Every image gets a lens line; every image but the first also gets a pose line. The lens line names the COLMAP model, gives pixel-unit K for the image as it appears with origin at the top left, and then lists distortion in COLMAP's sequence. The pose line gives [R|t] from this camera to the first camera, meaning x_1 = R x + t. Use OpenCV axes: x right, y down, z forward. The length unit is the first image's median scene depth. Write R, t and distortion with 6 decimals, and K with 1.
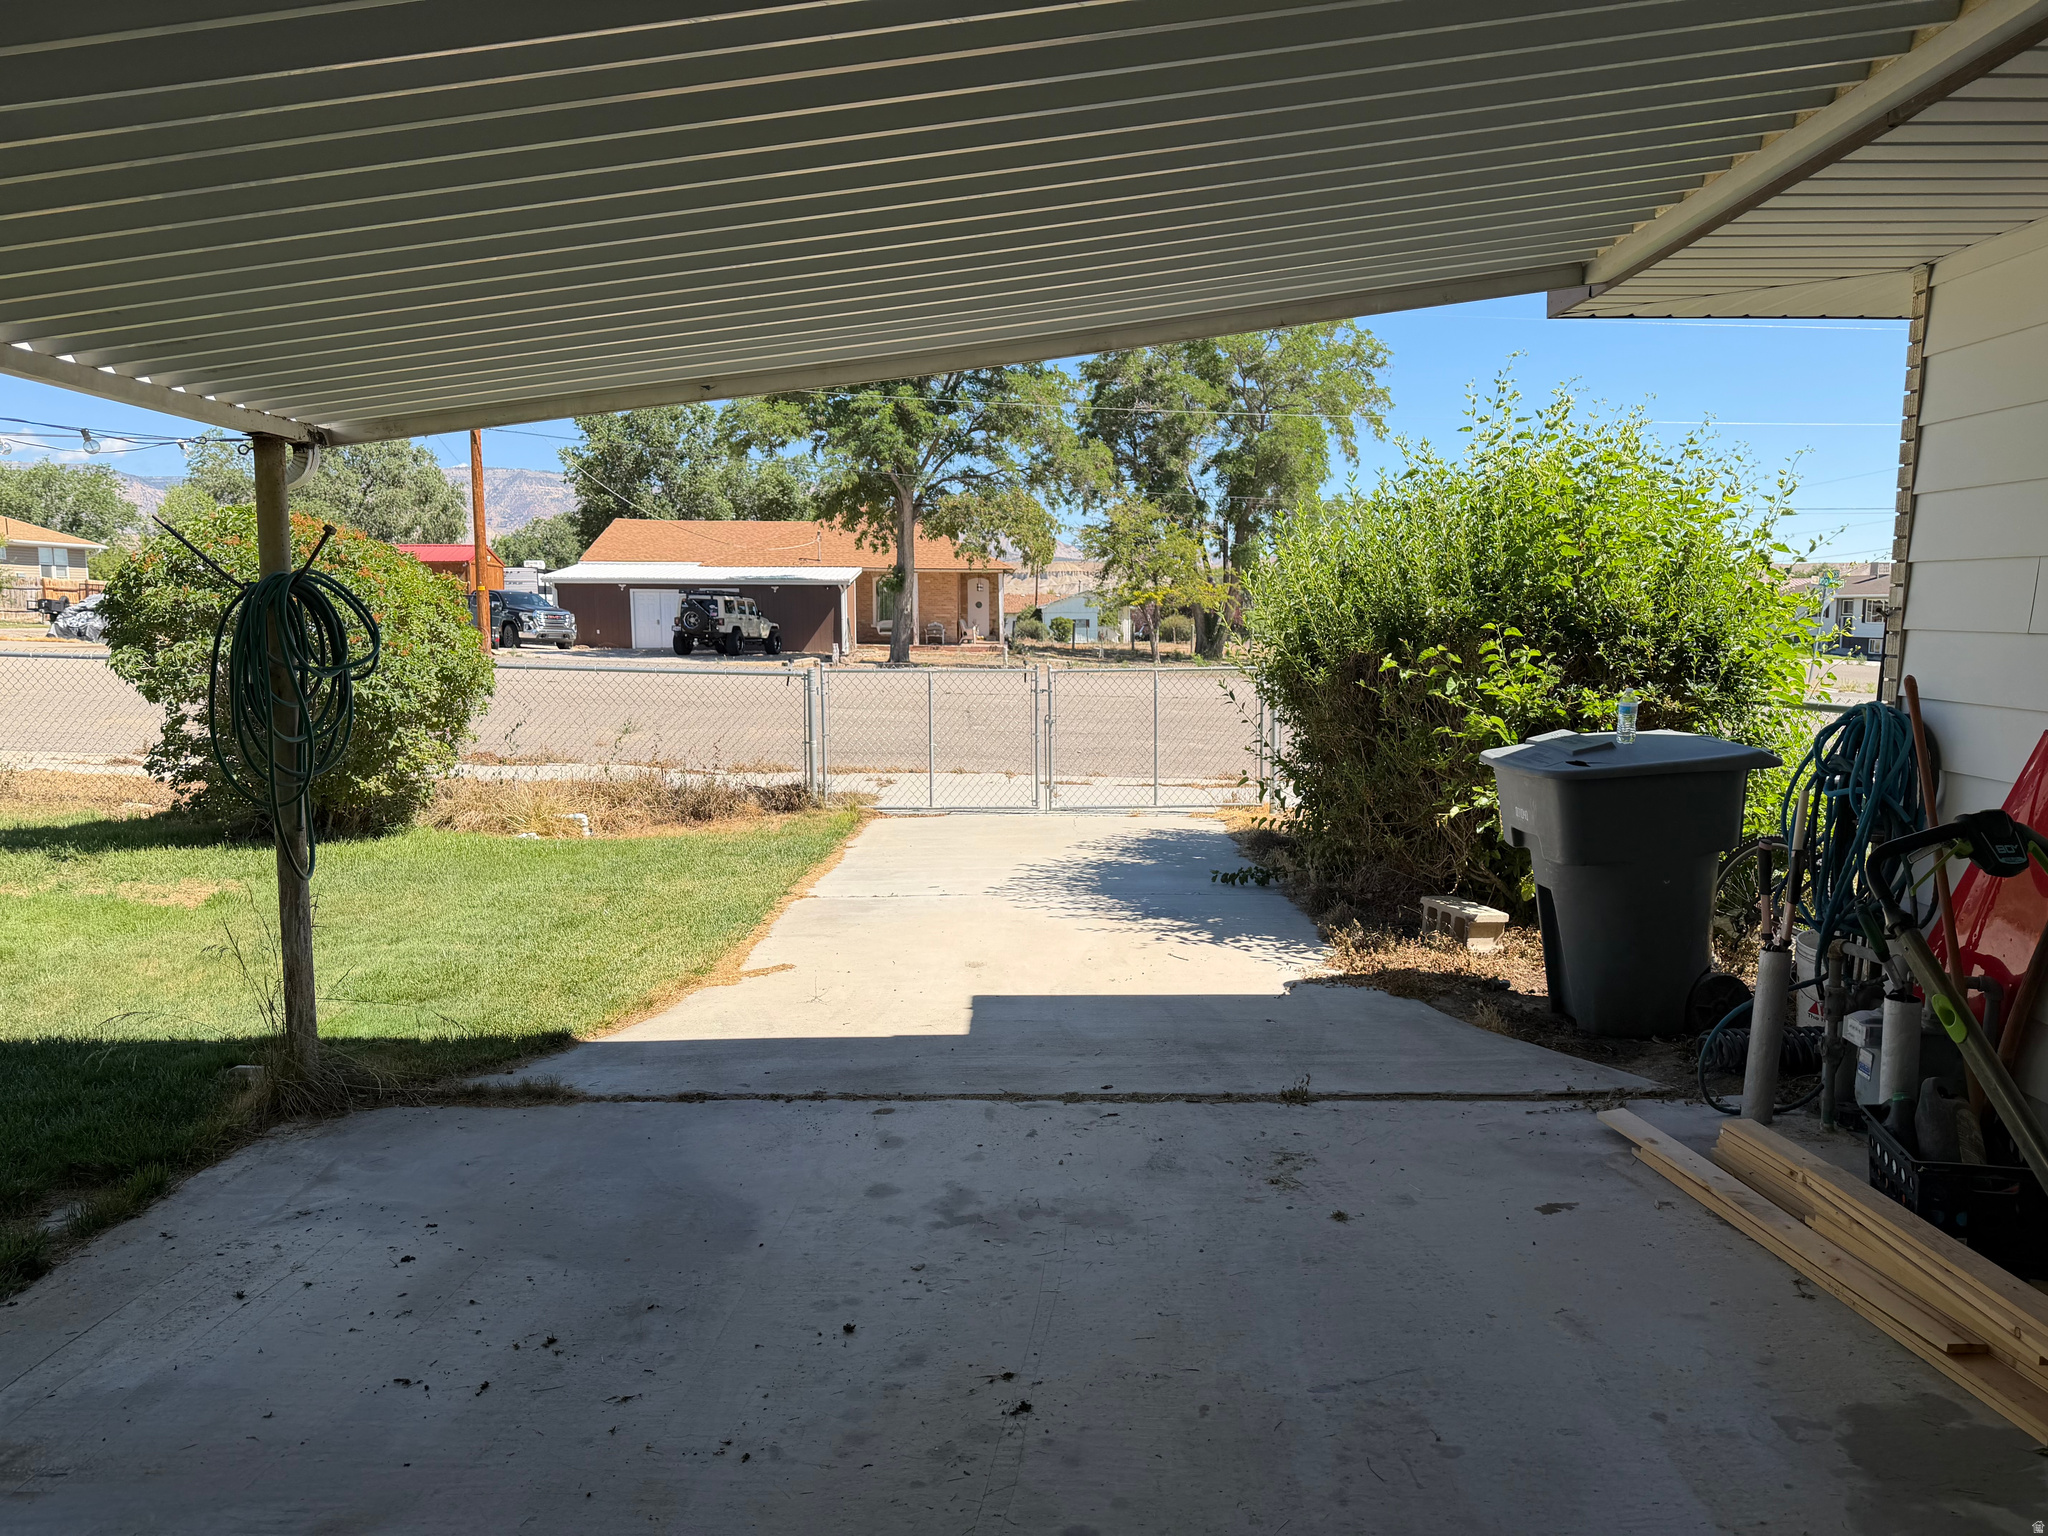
lens RADIAL K [[1451.7, 0, 1066.3], [0, 1451.7, 774.1], [0, 0, 1]] dist [0.063835, -0.103579]
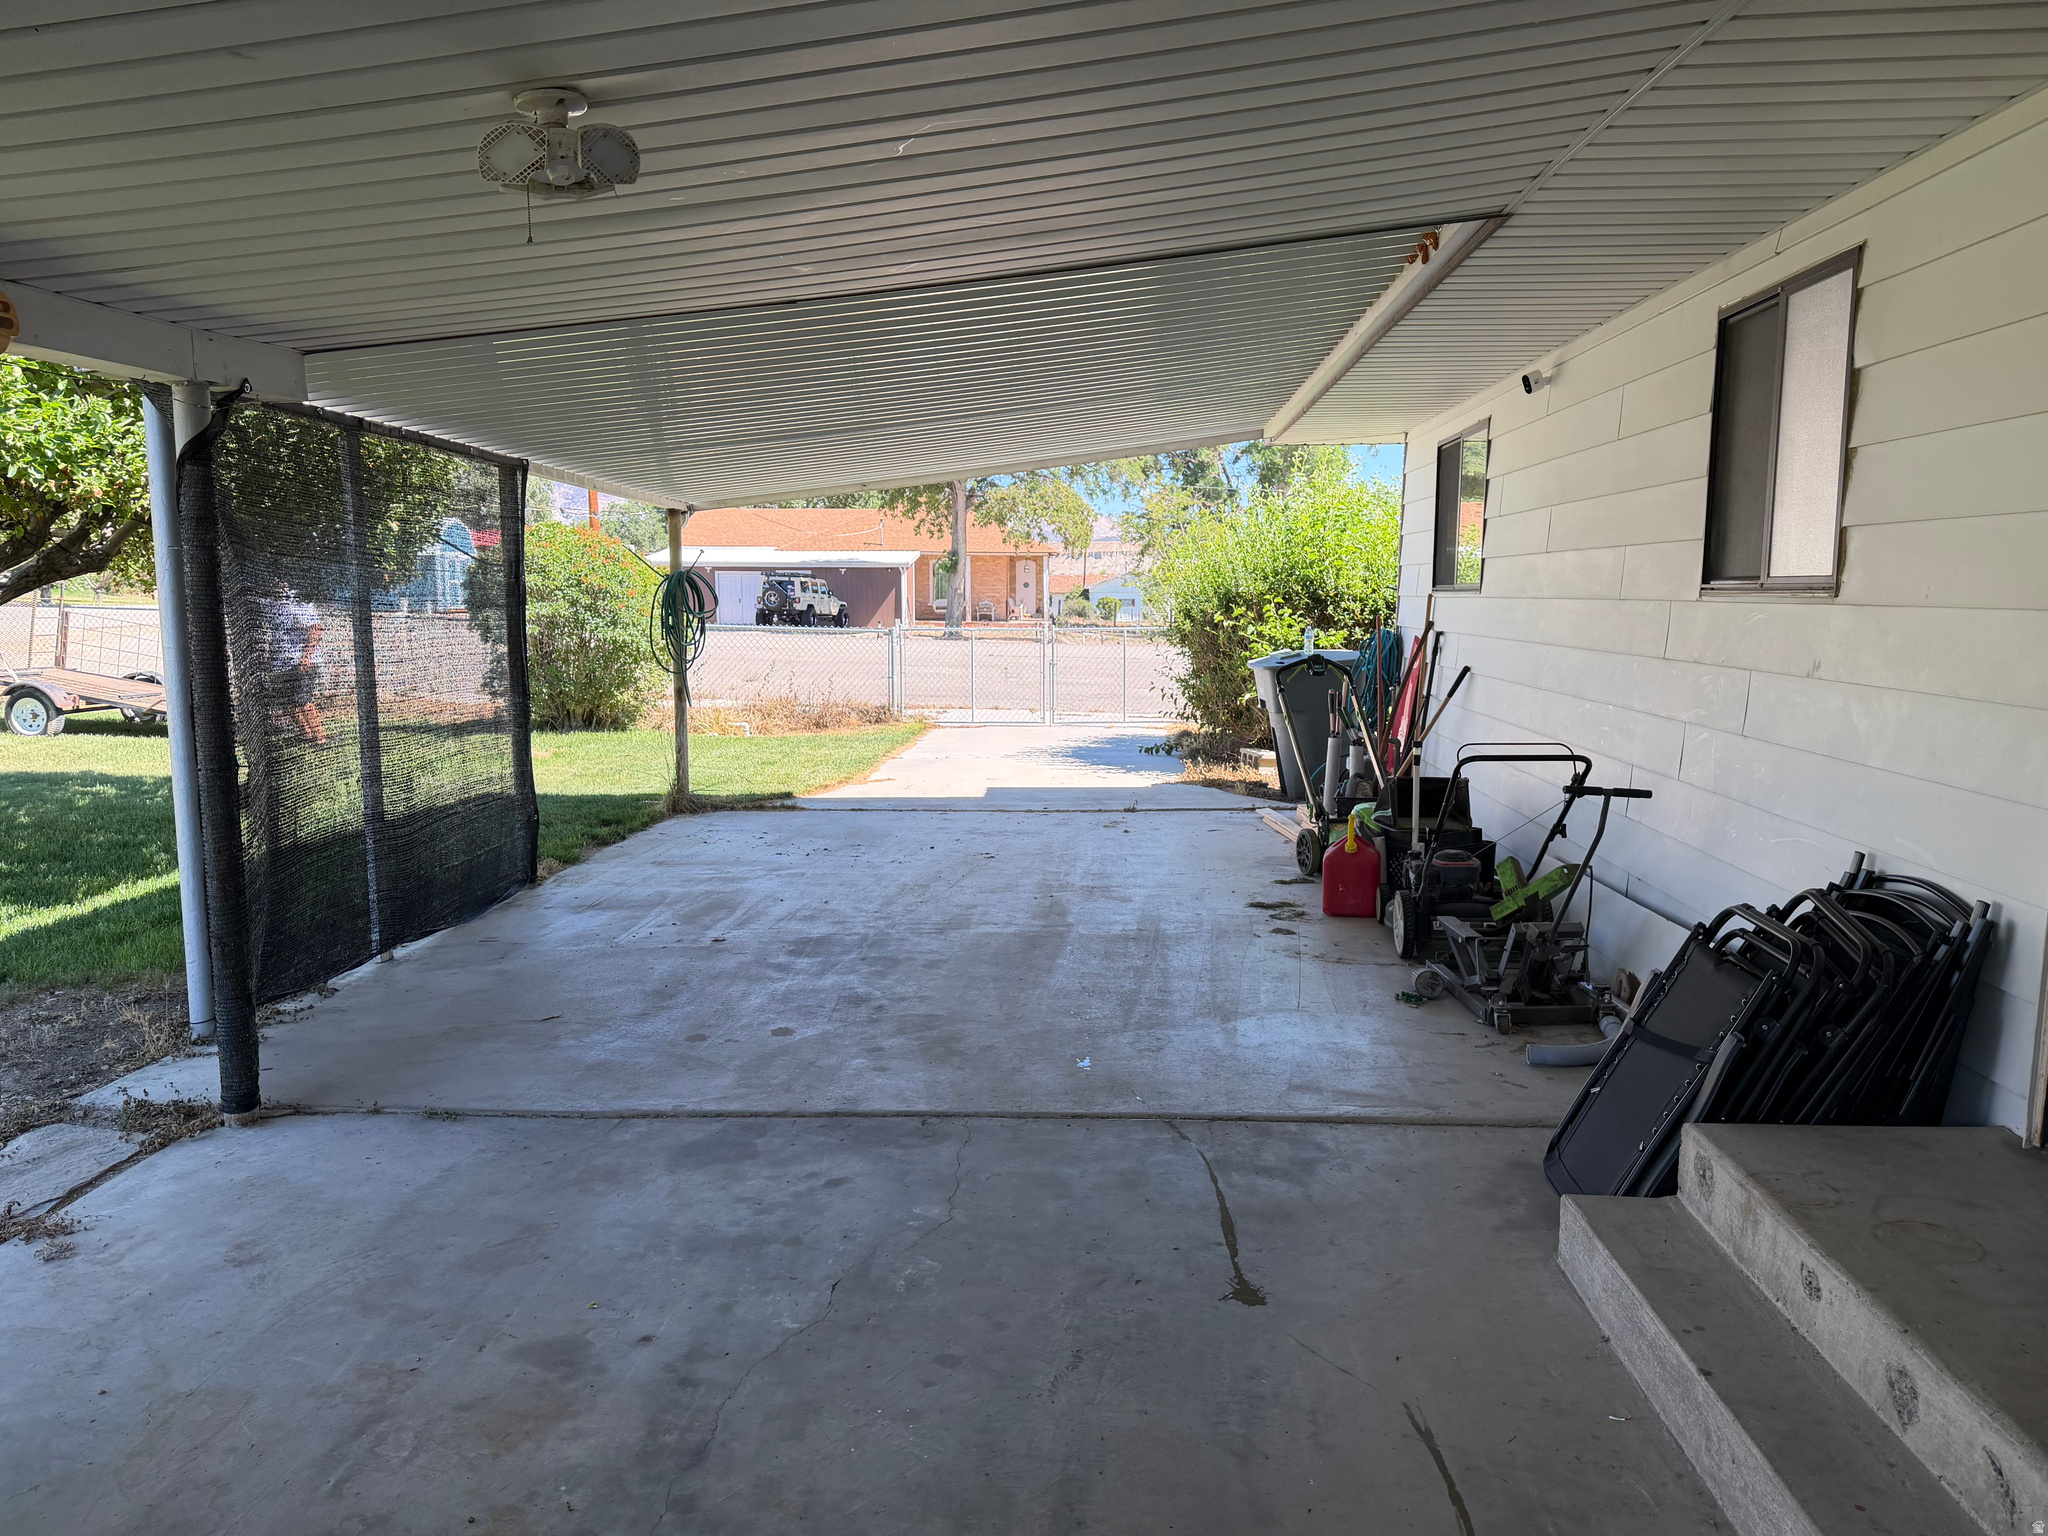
lens RADIAL K [[1435.2, 0, 1024.0], [0, 1435.2, 768.0], [0, 0, 1]] dist [0.042687, -0.056758]
pose [[0.997893, 0.008624, -0.064305, 0.012277], [-0.007933, 0.999908, 0.010988, 0.012246], [0.064394, -0.010455, 0.997870, -0.105205]]
